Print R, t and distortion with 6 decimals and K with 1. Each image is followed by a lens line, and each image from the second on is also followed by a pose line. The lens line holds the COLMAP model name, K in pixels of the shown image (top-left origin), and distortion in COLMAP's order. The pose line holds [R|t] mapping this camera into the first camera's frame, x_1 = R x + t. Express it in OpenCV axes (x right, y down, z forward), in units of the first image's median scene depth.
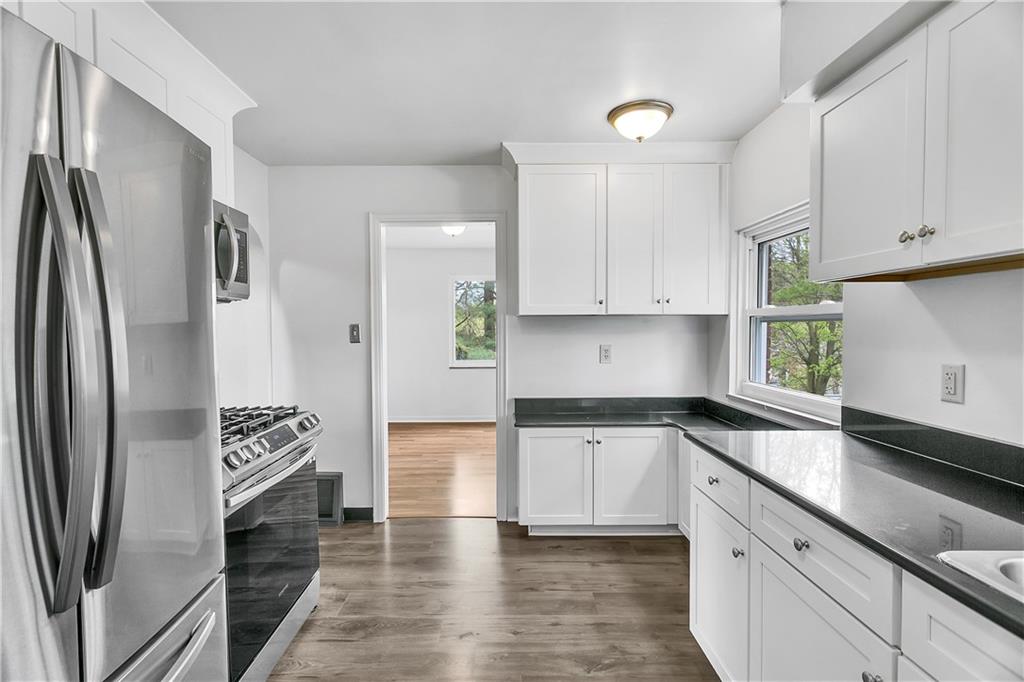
lens RADIAL K [[481.7, 0, 501.7], [0, 481.7, 339.5], [0, 0, 1]] dist [0.001986, 0.000714]
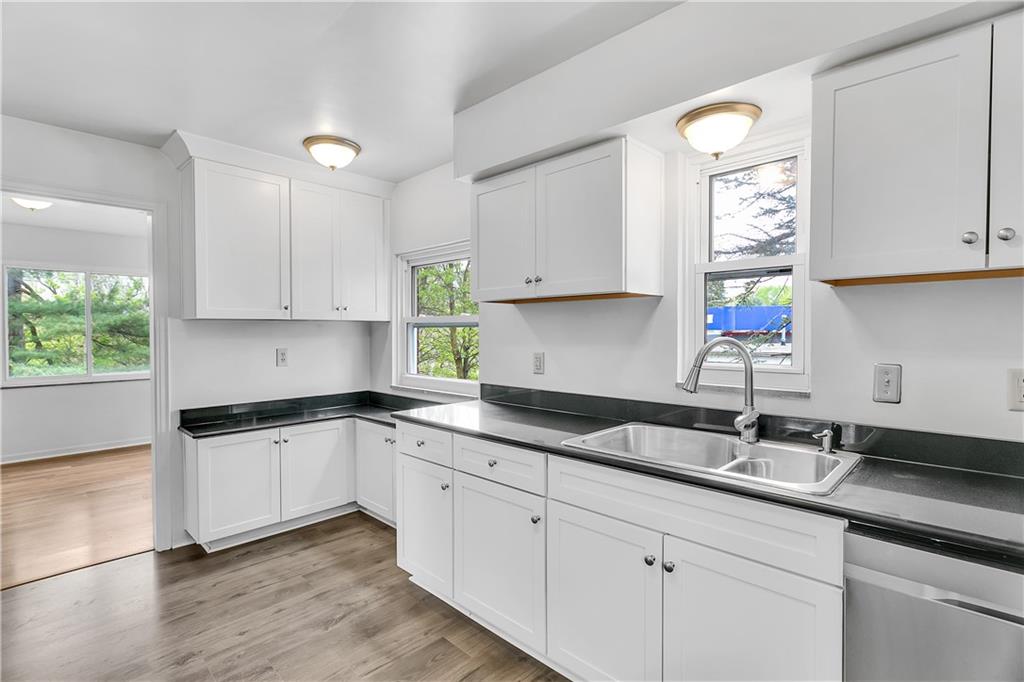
lens RADIAL K [[481.7, 0, 501.7], [0, 481.7, 339.5], [0, 0, 1]] dist [0.001986, 0.000714]
pose [[0.706289, -0.011491, 0.707830, -0.221102], [0.017920, 0.999838, -0.001650, 0.002507], [-0.707697, 0.013850, 0.706381, -0.081814]]
